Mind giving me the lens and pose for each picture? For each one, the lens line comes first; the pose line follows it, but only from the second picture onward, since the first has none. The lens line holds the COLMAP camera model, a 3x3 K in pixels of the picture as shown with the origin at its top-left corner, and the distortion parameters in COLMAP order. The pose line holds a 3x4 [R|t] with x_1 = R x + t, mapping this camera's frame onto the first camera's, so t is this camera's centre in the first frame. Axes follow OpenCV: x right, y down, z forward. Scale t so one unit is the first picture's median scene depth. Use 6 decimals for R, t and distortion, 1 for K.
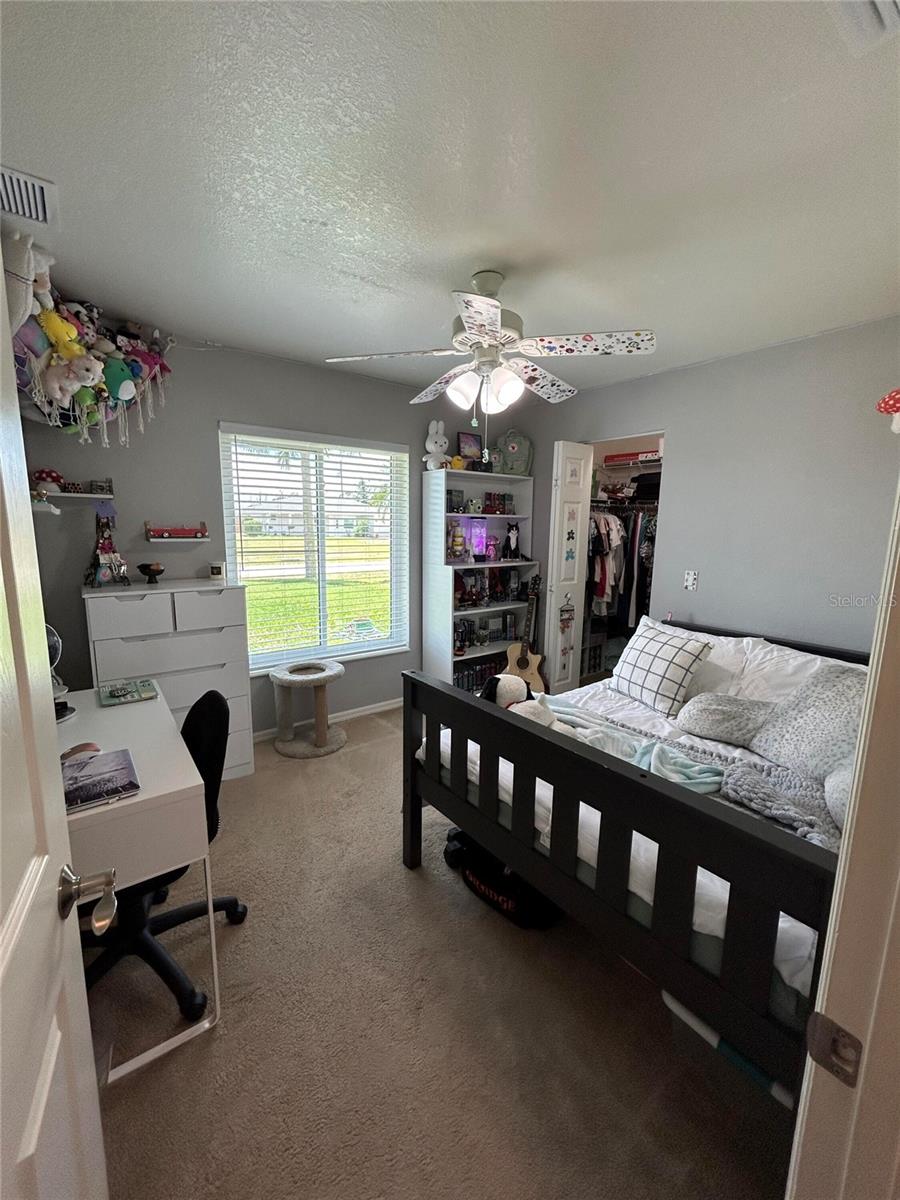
lens RADIAL K [[486.9, 0, 448.9], [0, 486.9, 600.5], [0, 0, 1]] dist [-0.000351, 0.001199]
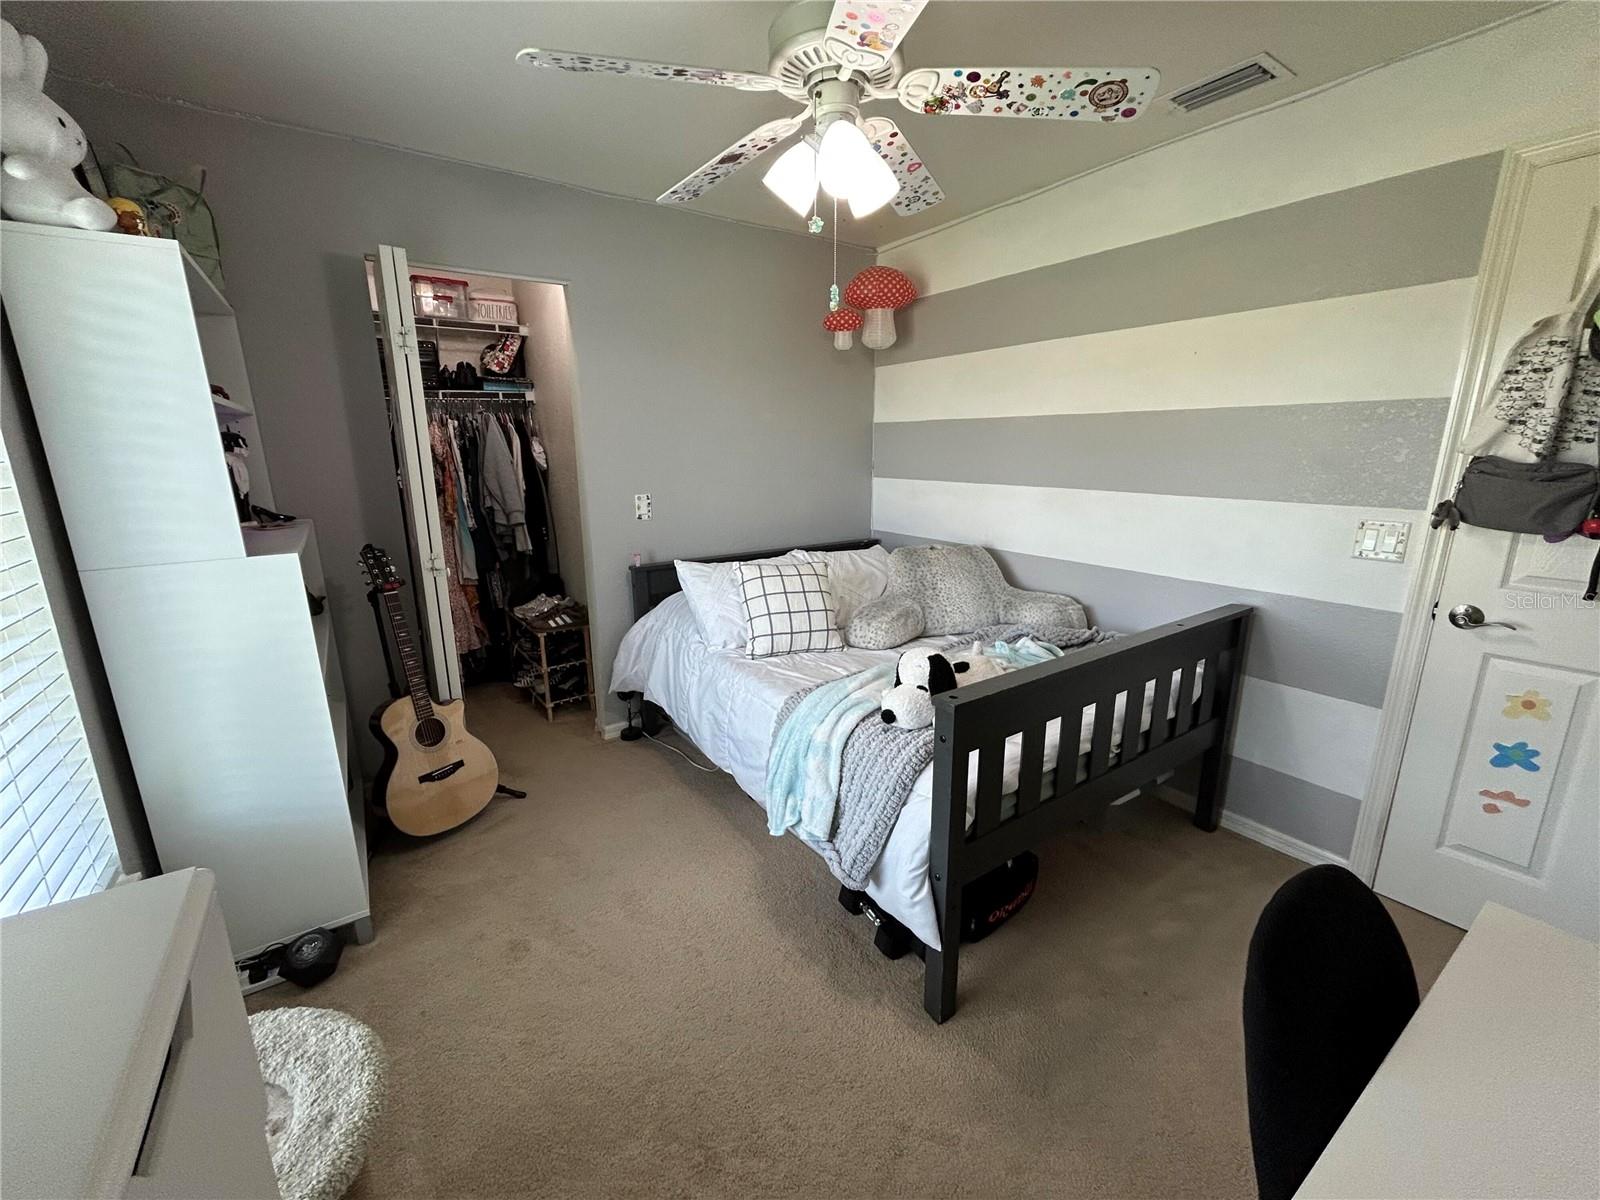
lens RADIAL K [[649.2, 0, 791.9], [0, 649.2, 599.4], [0, 0, 1]] dist [-0.000351, 0.001199]
pose [[0.059286, -0.248618, 0.966786, -0.346366], [0.159139, 0.958457, 0.236717, -0.073985], [-0.985474, 0.139820, 0.096388, 0.493988]]
